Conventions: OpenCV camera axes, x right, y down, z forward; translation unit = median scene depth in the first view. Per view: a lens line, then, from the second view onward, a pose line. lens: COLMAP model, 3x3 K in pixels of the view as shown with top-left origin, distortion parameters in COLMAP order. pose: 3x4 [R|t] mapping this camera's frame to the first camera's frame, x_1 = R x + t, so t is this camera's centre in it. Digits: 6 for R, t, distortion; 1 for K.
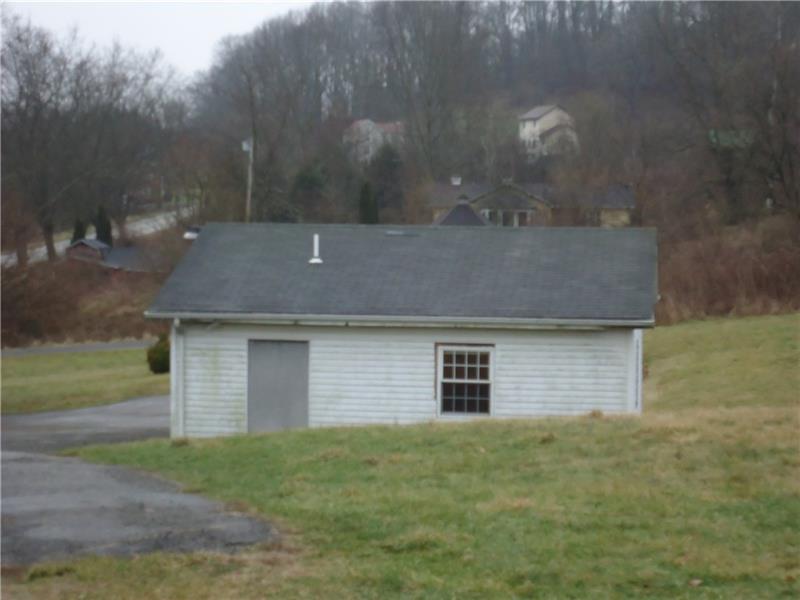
lens RADIAL K [[703.8, 0, 400.5], [0, 703.8, 298.7], [0, 0, 1]] dist [-0.016225, -0.008068]
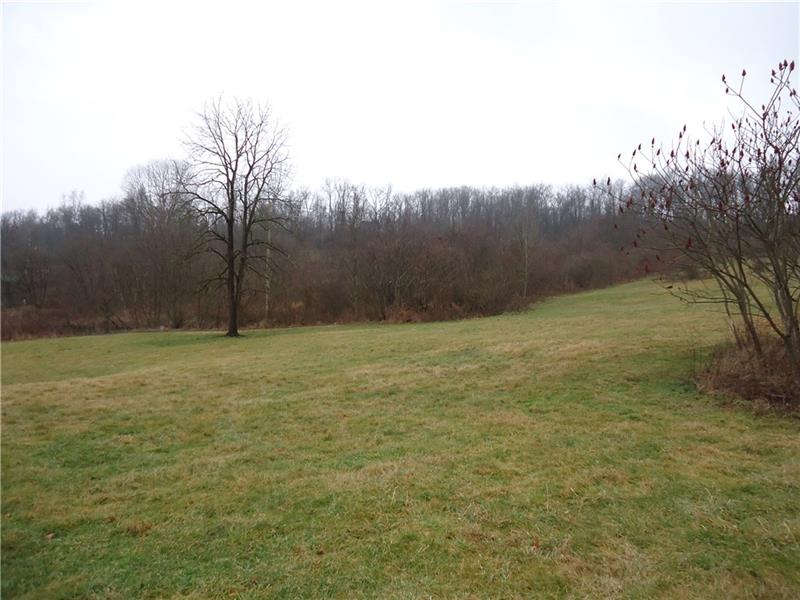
lens RADIAL K [[576.7, 0, 400.9], [0, 576.7, 296.7], [0, 0, 1]] dist [-0.003660, -0.002613]
pose [[0.632406, 0.039514, 0.773628, -0.316973], [0.050828, 0.994429, -0.092341, 0.137871], [-0.772968, 0.097719, 0.626875, -1.608597]]
